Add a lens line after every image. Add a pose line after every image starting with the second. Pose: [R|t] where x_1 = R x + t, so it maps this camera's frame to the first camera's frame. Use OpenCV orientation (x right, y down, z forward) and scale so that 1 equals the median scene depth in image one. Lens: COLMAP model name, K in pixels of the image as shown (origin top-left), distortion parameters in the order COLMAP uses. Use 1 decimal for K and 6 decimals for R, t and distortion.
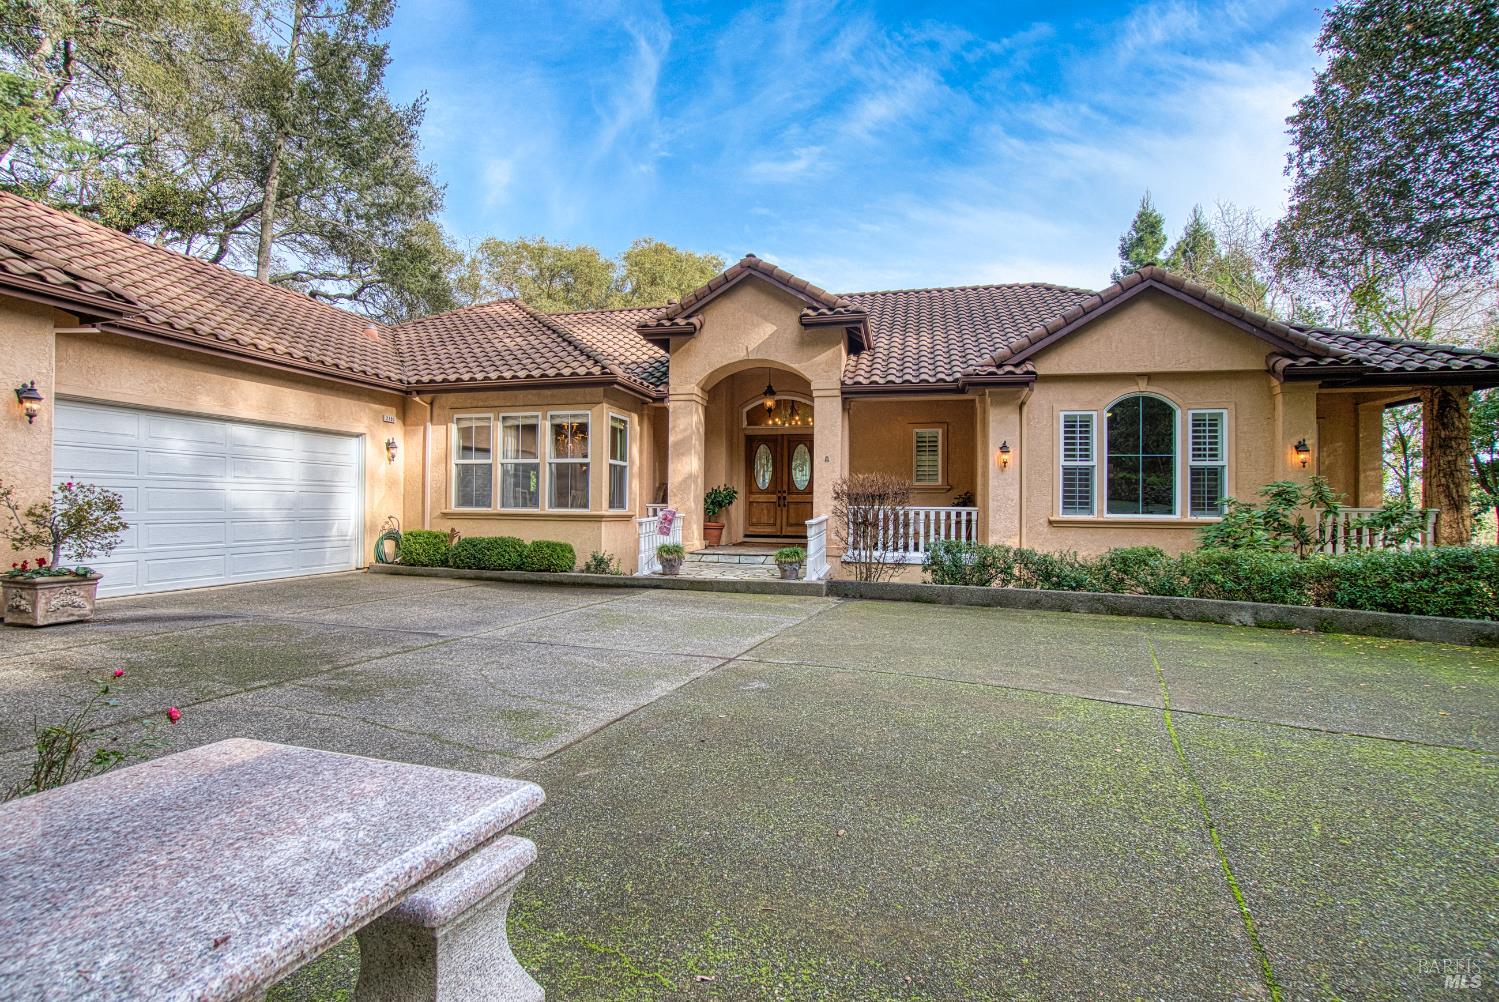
lens RADIAL K [[659.9, 0, 743.7], [0, 659.9, 502.3], [0, 0, 1]] dist [-0.065063, 0.023117]
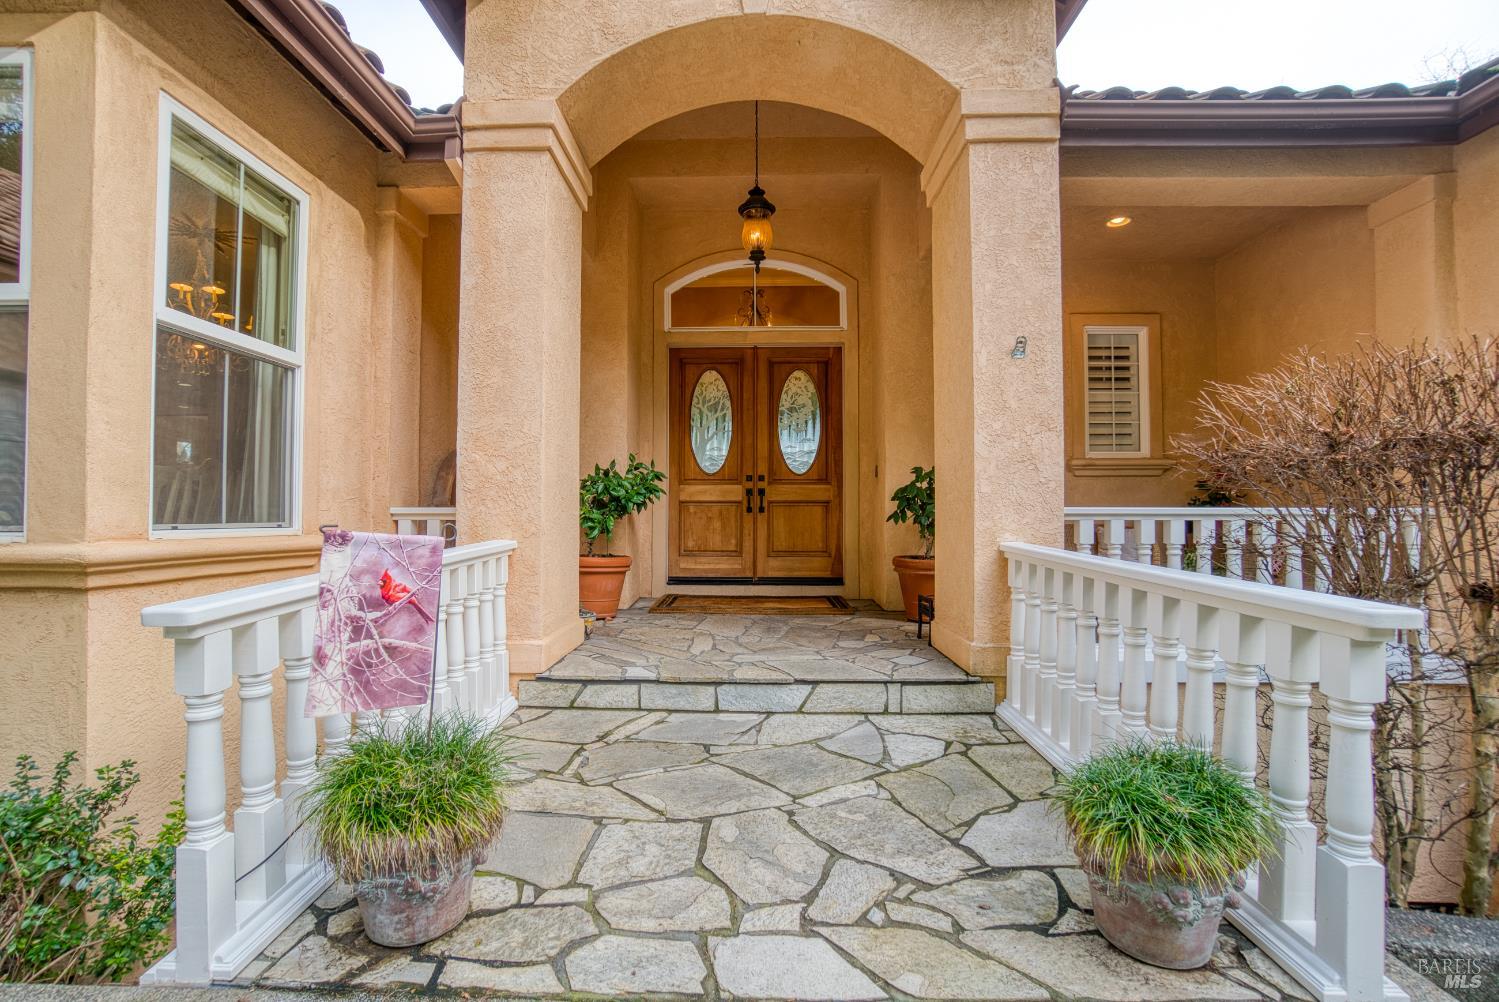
lens RADIAL K [[659.9, 0, 743.7], [0, 659.9, 502.3], [0, 0, 1]] dist [-0.065063, 0.023117]
pose [[0.978165, -0.005468, 0.207757, -0.043303], [0.006972, 0.999954, -0.006511, 0.003271], [-0.207711, 0.007818, 0.978159, 0.607612]]
